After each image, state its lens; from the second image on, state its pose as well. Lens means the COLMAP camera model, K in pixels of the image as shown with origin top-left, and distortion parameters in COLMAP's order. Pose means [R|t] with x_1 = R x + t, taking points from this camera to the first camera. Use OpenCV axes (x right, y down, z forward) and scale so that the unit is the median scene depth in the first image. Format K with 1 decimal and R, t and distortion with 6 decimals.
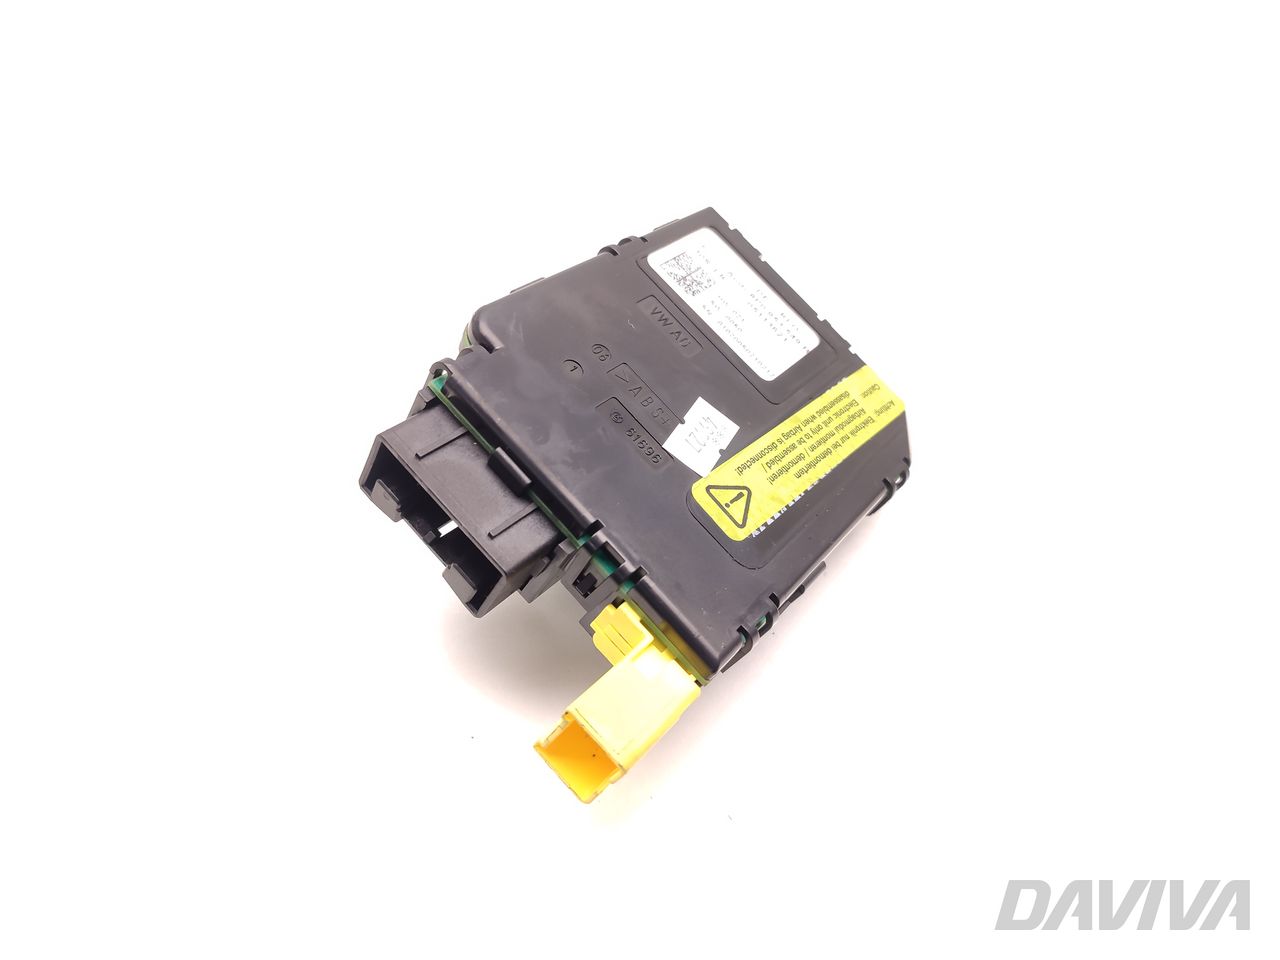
lens RADIAL K [[978.5, 0, 630.7], [0, 978.5, 481.3], [0, 0, 1]] dist [0.002689, 0.000005]
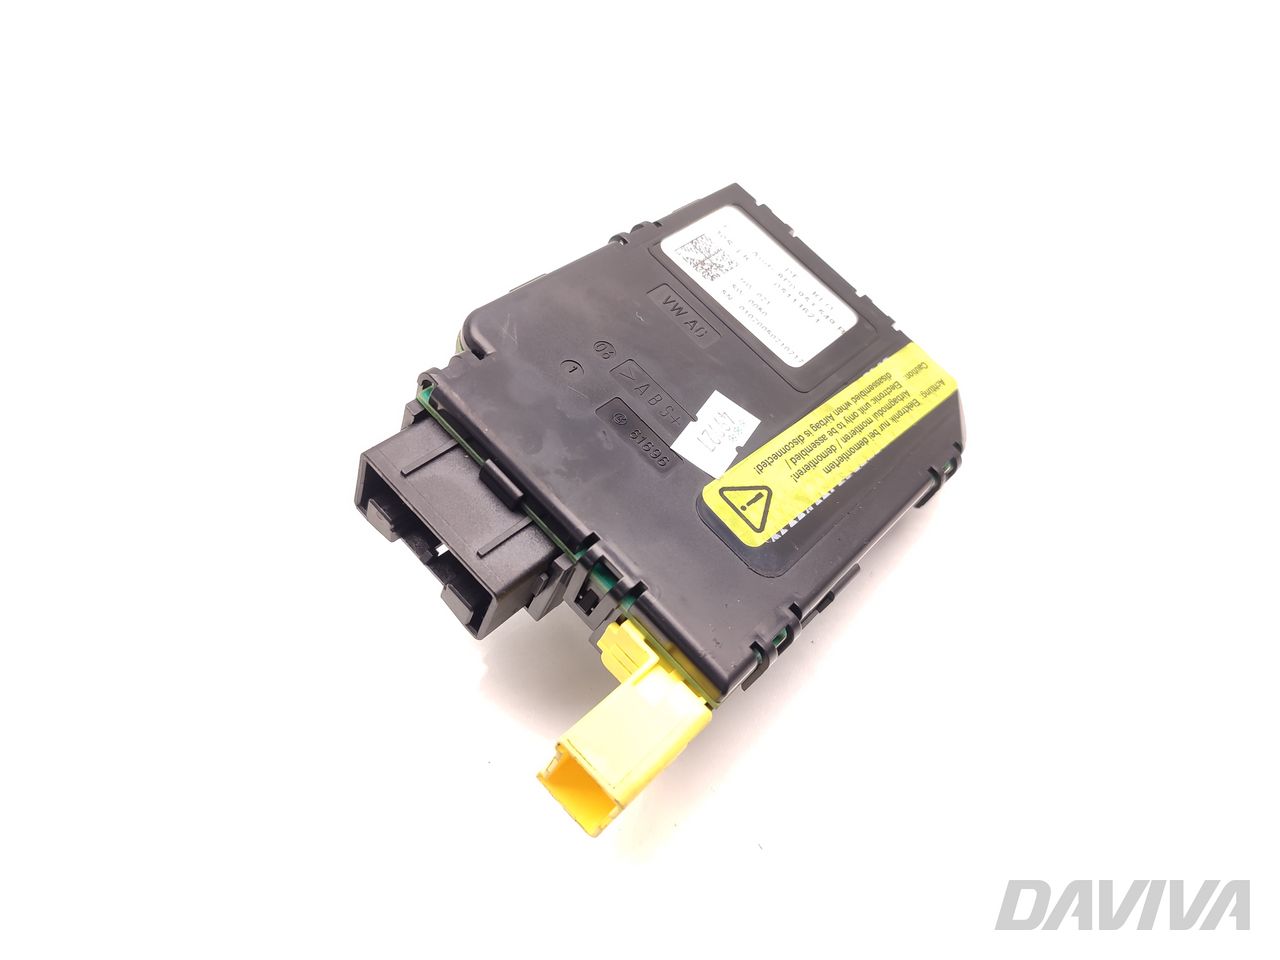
lens RADIAL K [[978.5, 0, 630.7], [0, 978.5, 481.3], [0, 0, 1]] dist [0.002689, 0.000005]
pose [[0.990575, -0.049329, -0.127778, 0.112752], [0.051077, 0.998640, 0.010440, -0.015504], [0.127090, -0.016868, 0.991748, 0.078648]]
